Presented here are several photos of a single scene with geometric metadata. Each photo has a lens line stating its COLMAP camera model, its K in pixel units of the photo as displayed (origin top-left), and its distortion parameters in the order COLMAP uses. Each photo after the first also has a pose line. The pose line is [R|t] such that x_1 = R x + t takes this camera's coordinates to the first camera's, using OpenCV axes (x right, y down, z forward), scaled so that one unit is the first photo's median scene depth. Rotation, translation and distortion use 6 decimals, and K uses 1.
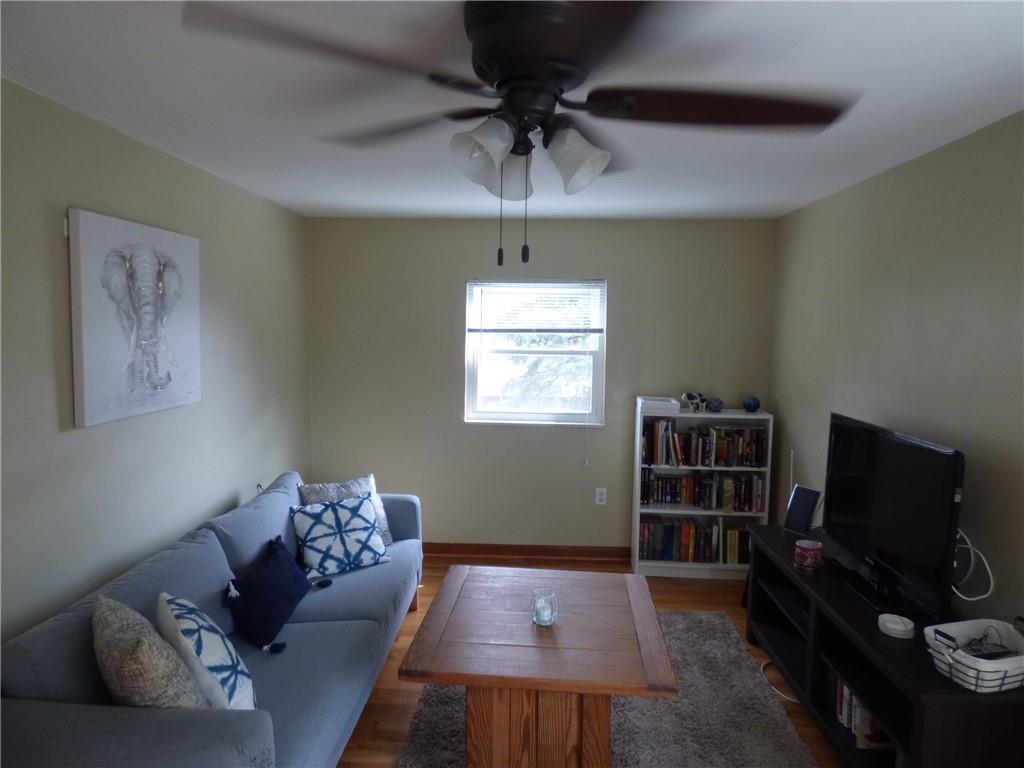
lens RADIAL K [[624.7, 0, 520.1], [0, 624.7, 388.1], [0, 0, 1]] dist [-0.018520, 0.004469]
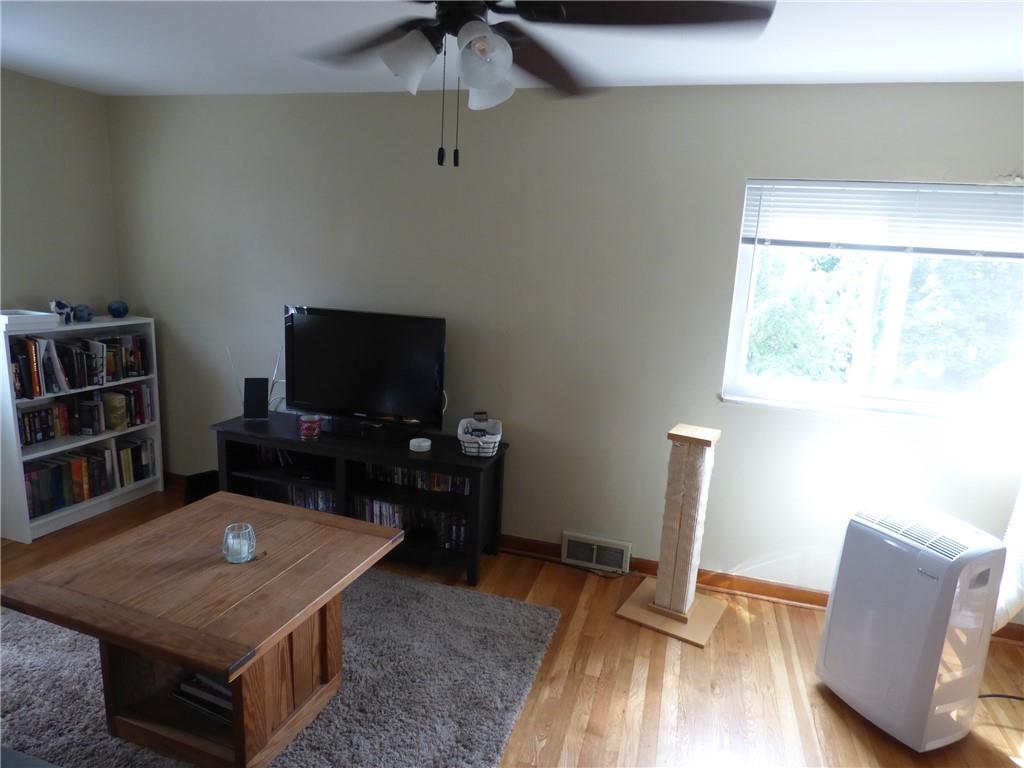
lens RADIAL K [[624.7, 0, 518.9], [0, 624.7, 385.8], [0, 0, 1]] dist [-0.018520, 0.004469]
pose [[0.240506, -0.195063, 0.950846, -0.367929], [0.044135, 0.980784, 0.190041, -0.010289], [-0.969644, -0.003740, 0.244494, 0.219119]]
